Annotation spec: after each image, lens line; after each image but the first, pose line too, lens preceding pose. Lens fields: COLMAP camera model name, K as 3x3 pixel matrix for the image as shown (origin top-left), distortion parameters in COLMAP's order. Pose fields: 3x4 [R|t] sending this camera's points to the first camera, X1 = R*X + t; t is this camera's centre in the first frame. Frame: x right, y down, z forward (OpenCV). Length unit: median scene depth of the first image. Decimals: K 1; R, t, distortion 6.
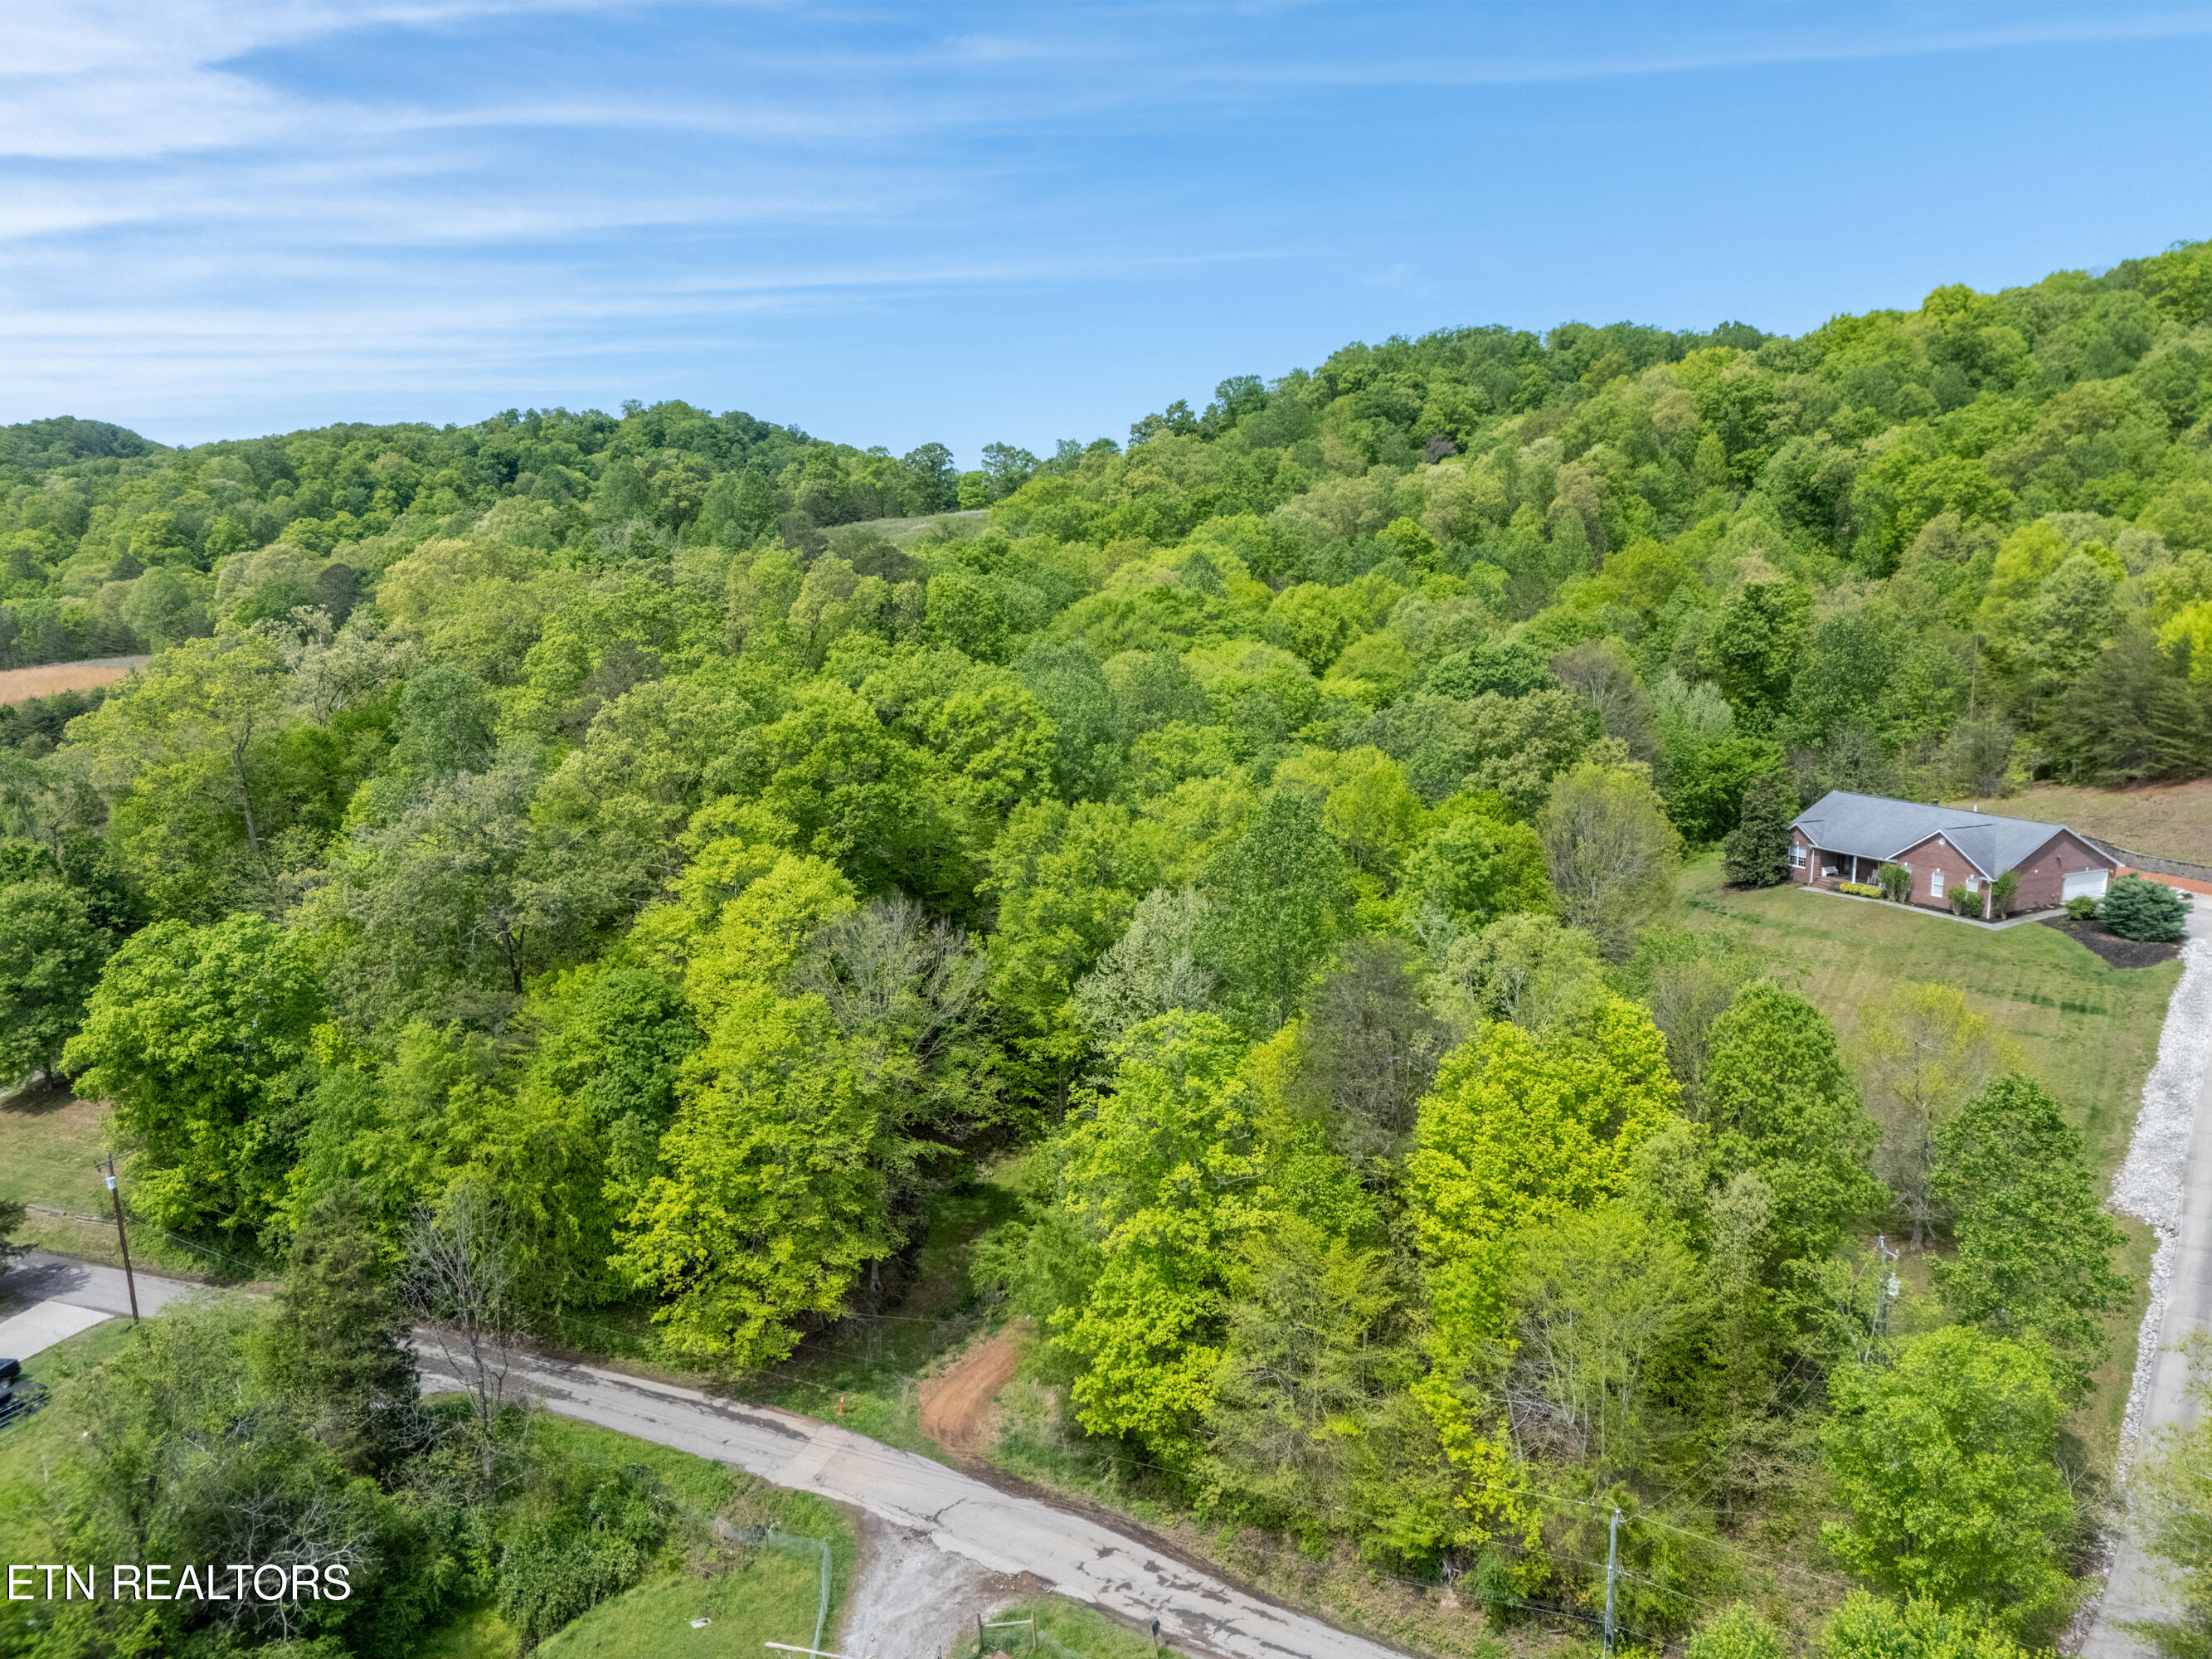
lens RADIAL K [[1621.8, 0, 1099.7], [0, 1621.8, 835.7], [0, 0, 1]] dist [0.065211, -0.068130]
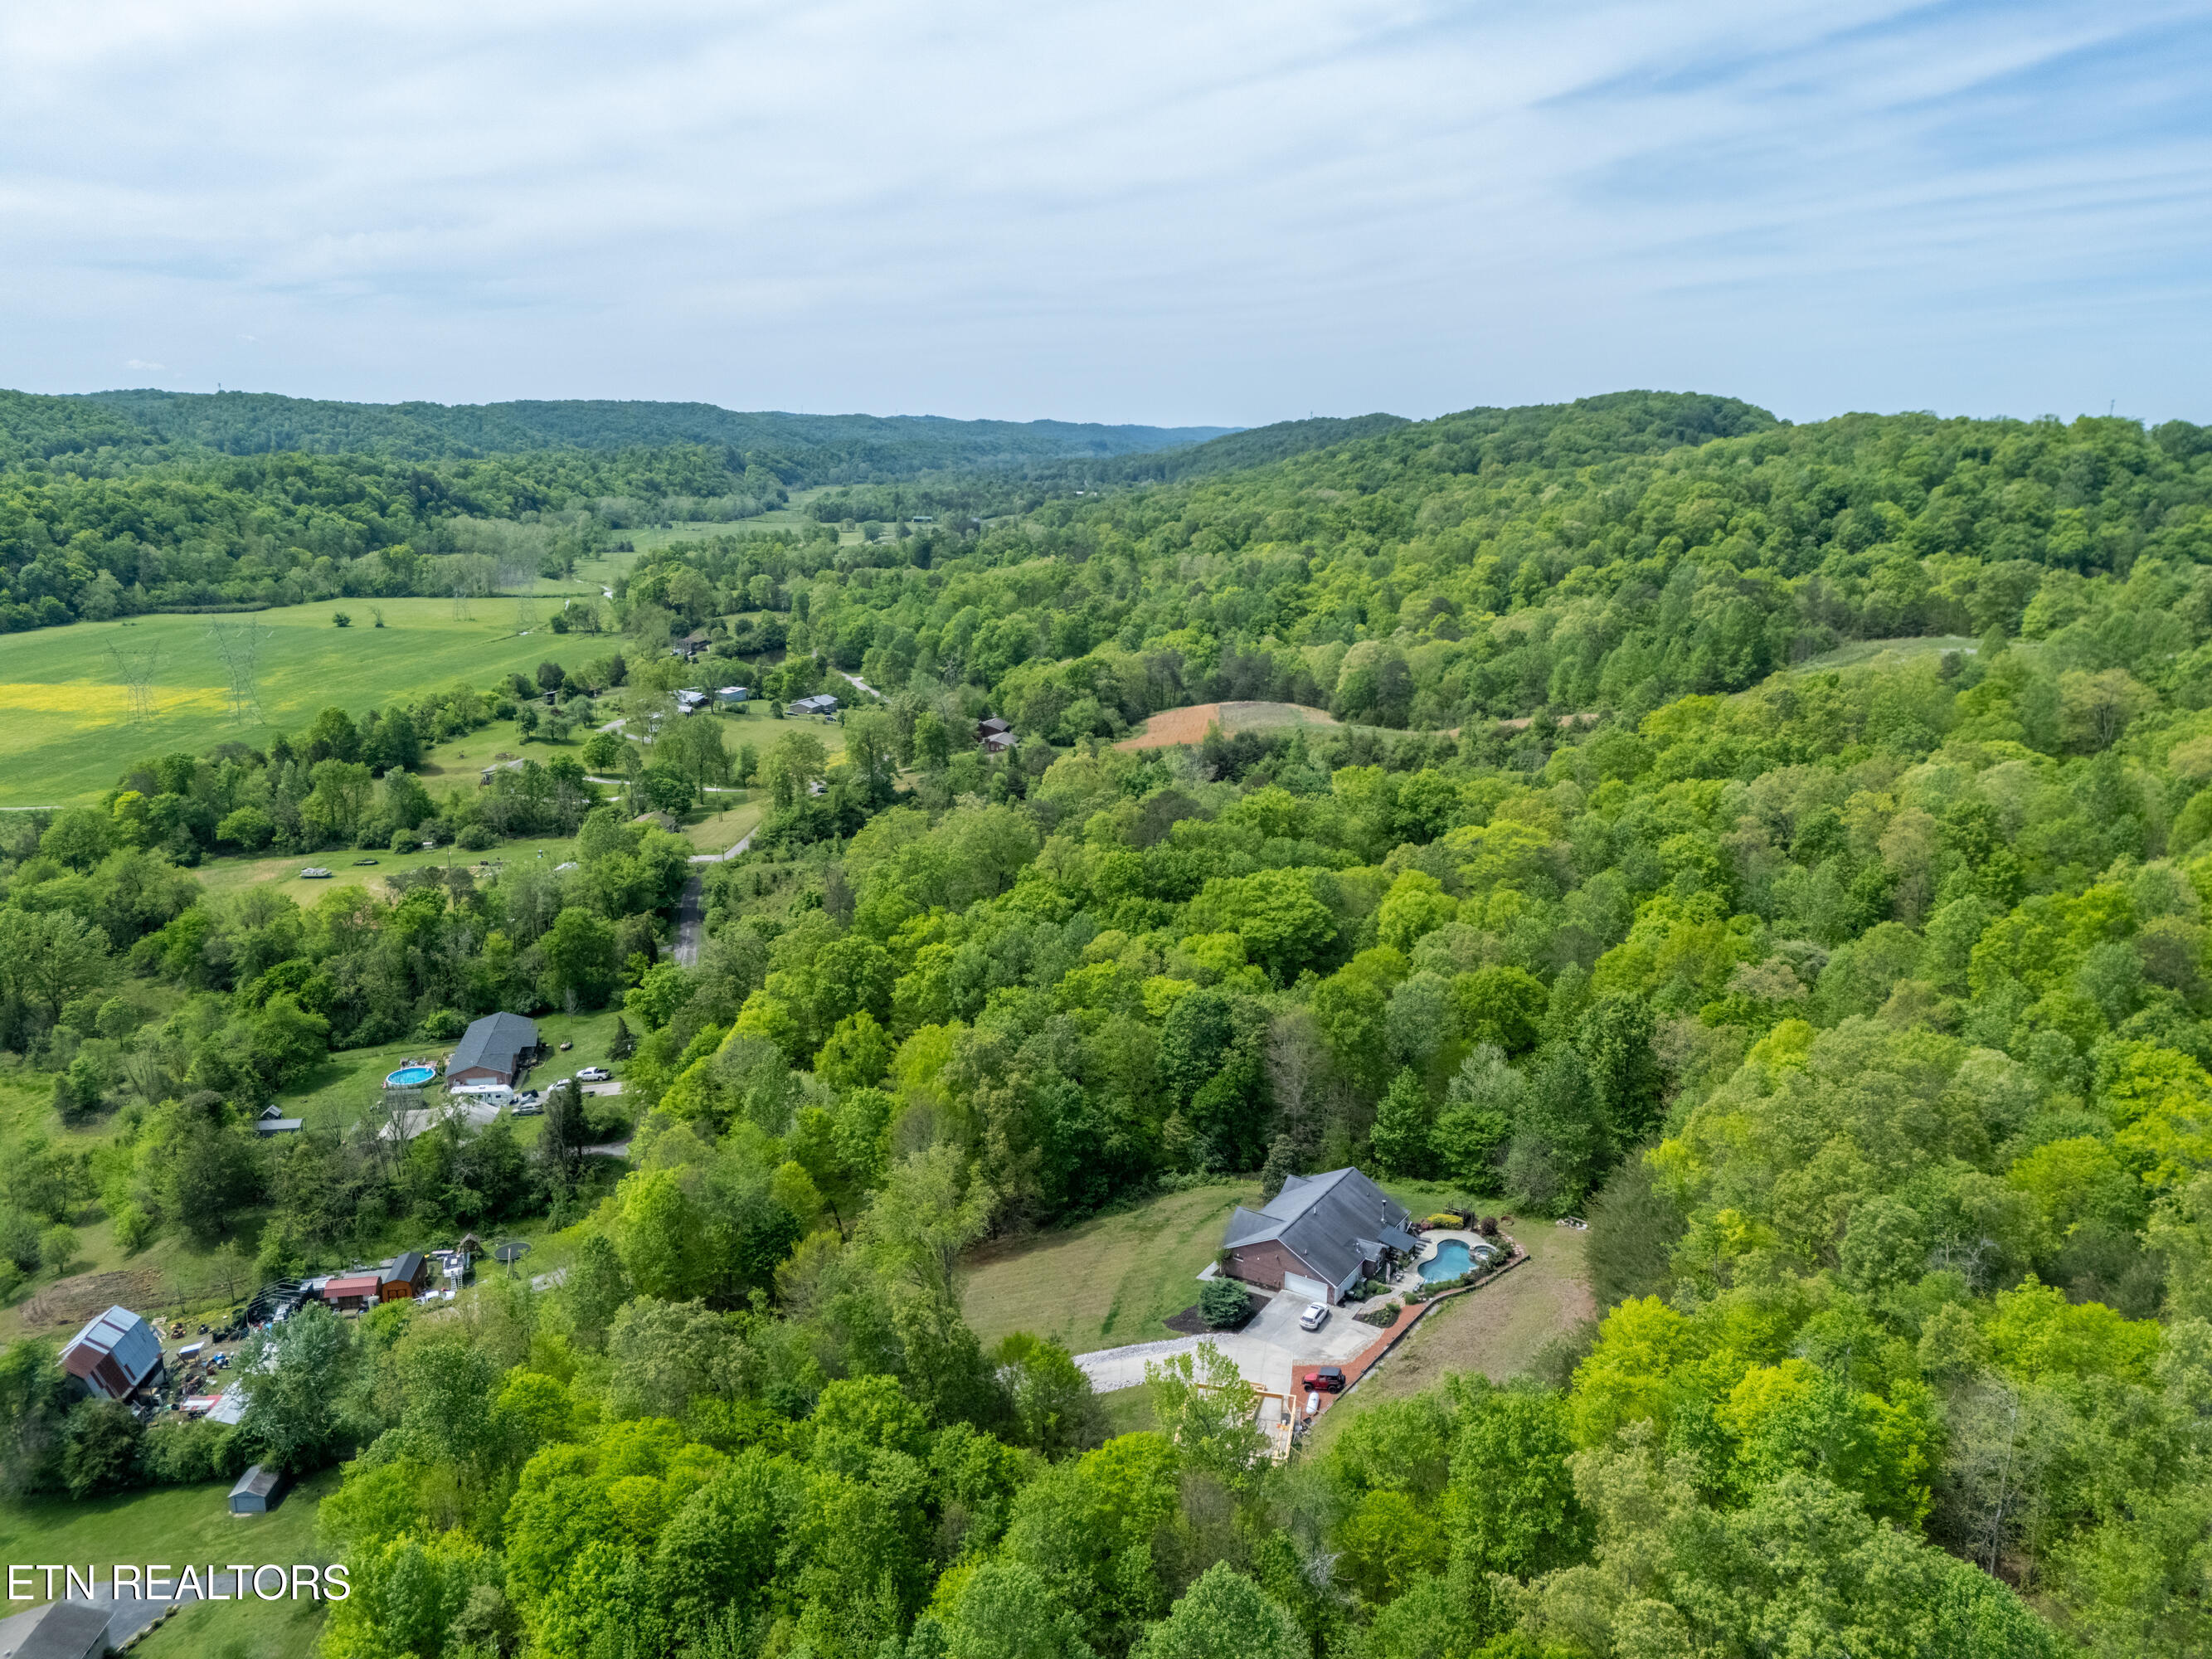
lens RADIAL K [[1621.8, 0, 1100.8], [0, 1621.8, 814.6], [0, 0, 1]] dist [0.065211, -0.068130]
pose [[0.538628, 0.203173, -0.817680, 1.788283], [-0.154744, 0.977836, 0.141033, -0.611045], [0.828212, 0.050566, 0.558130, 0.064501]]
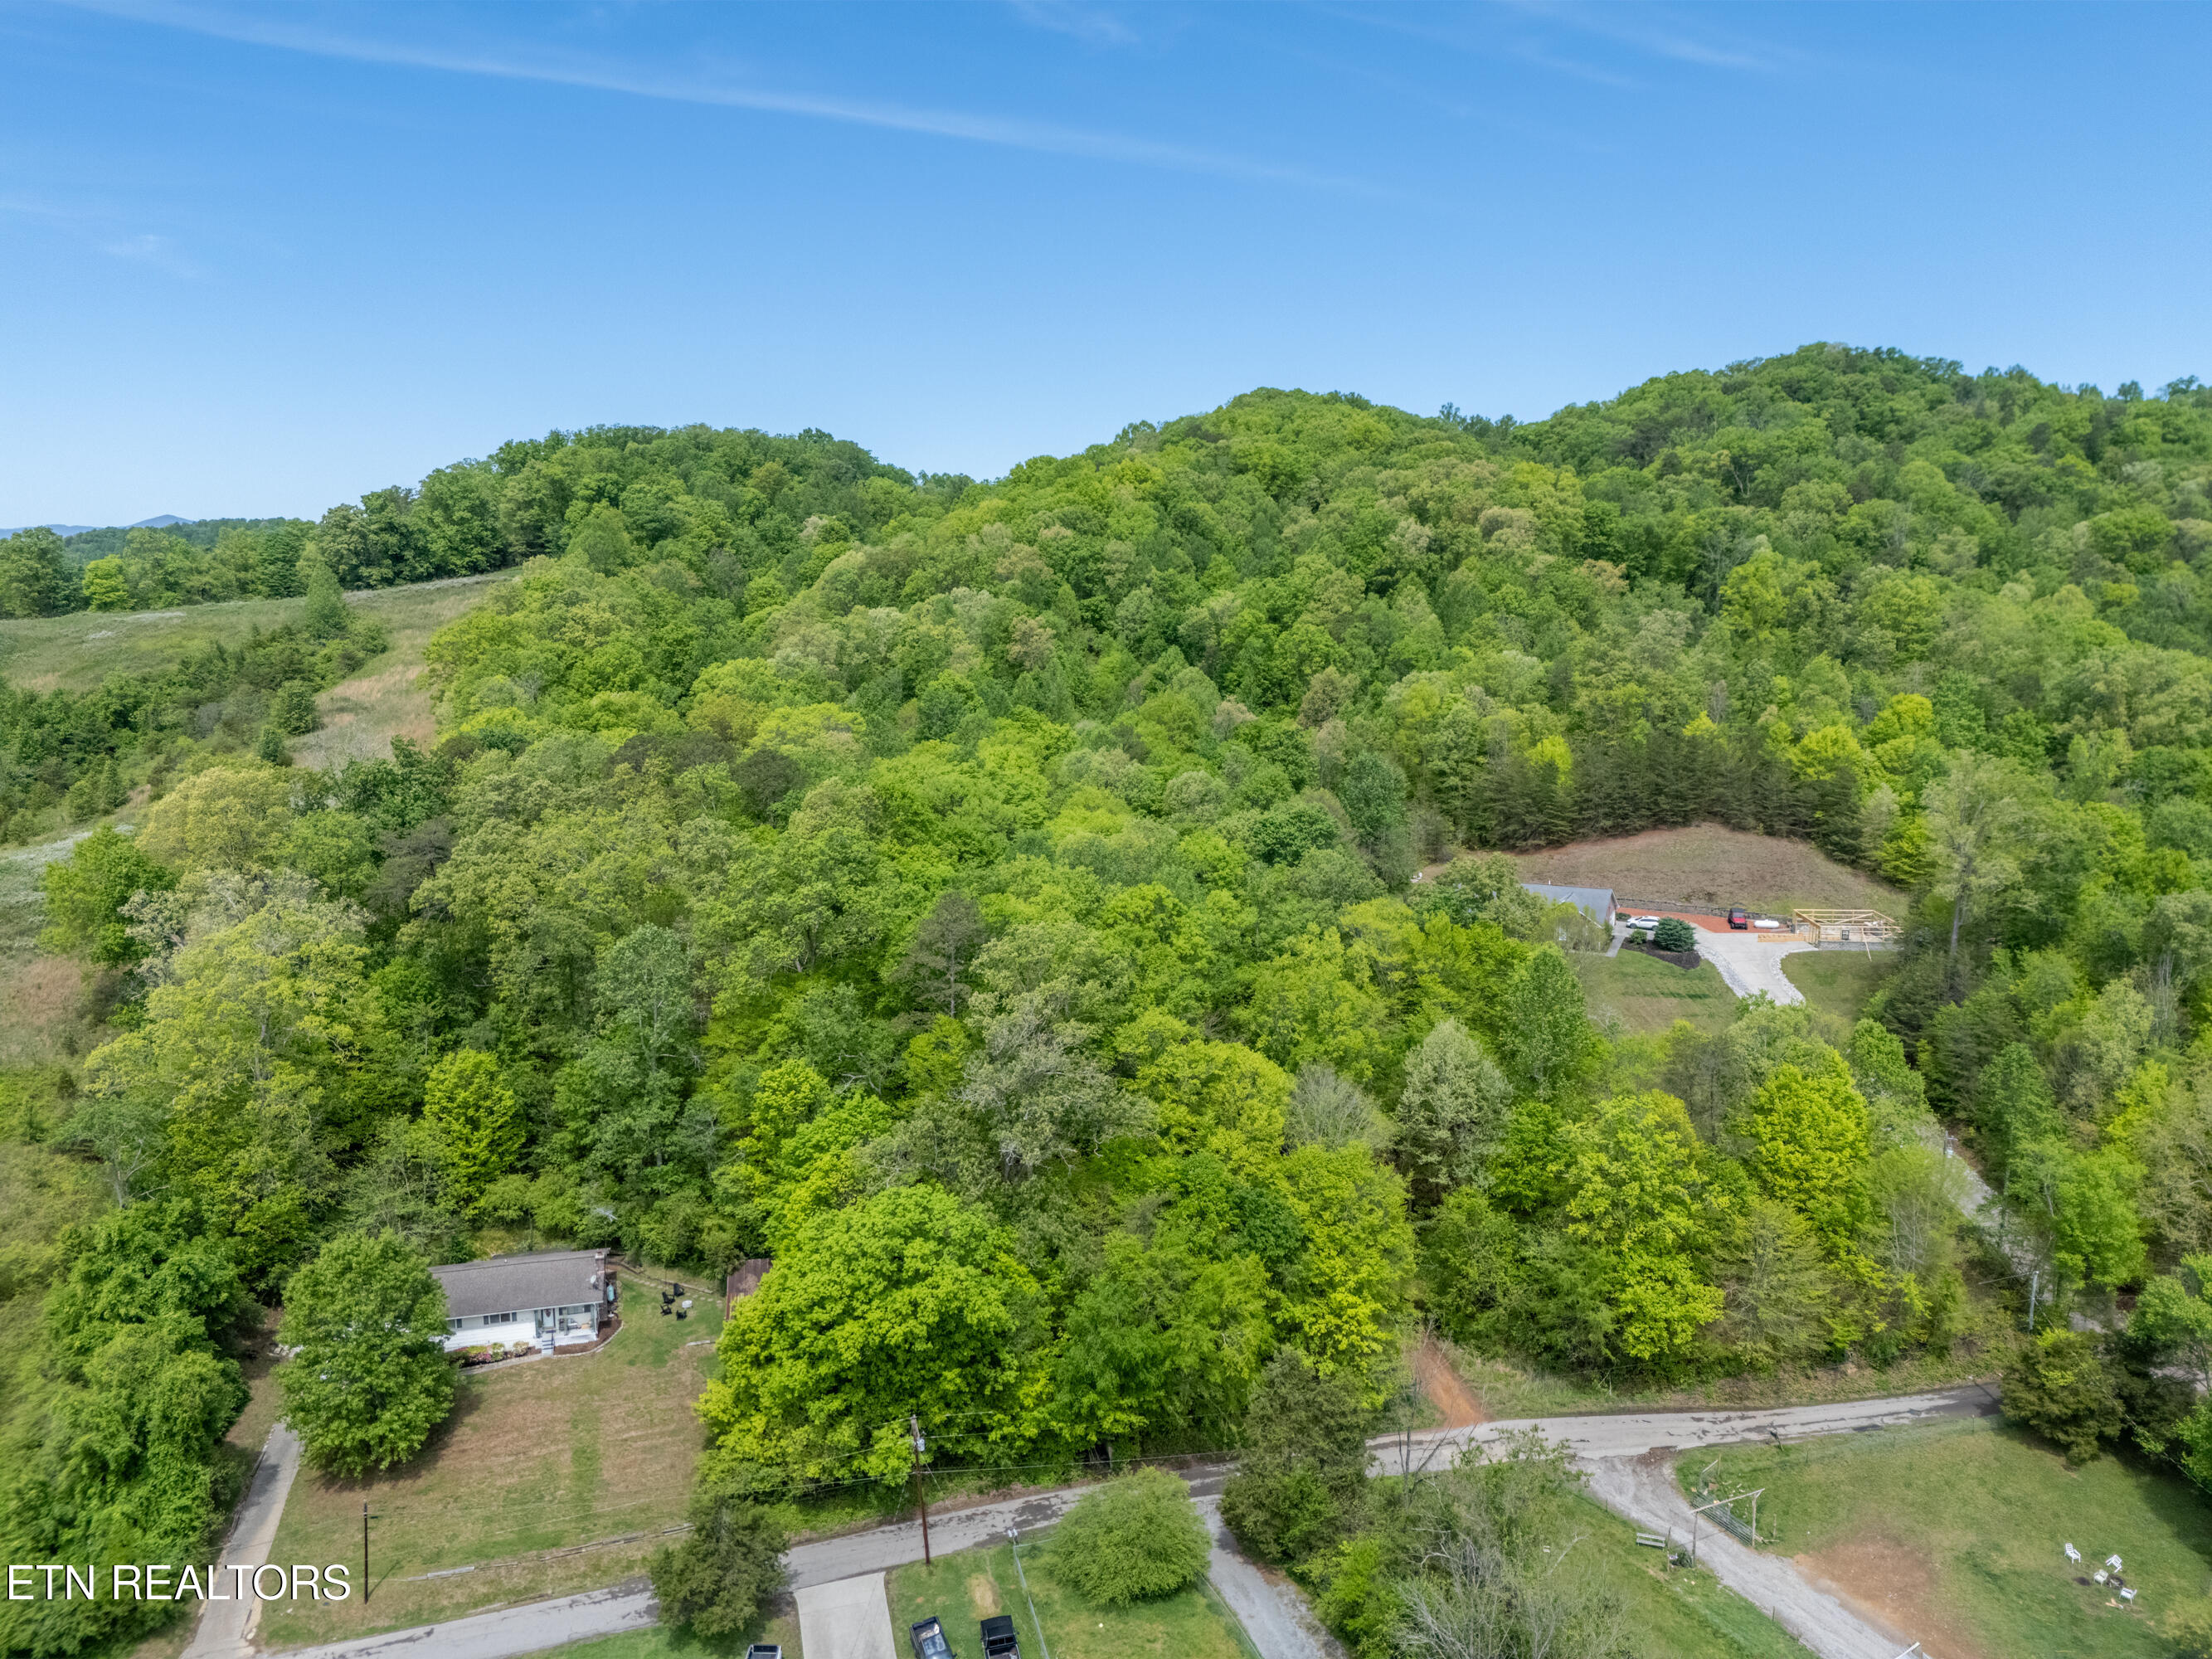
lens RADIAL K [[1621.8, 0, 1115.4], [0, 1621.8, 839.3], [0, 0, 1]] dist [0.065211, -0.068130]
pose [[0.759733, -0.104350, 0.641807, -1.000847], [0.111291, 0.993342, 0.029766, -0.187246], [-0.640640, 0.048813, 0.766288, 0.030680]]
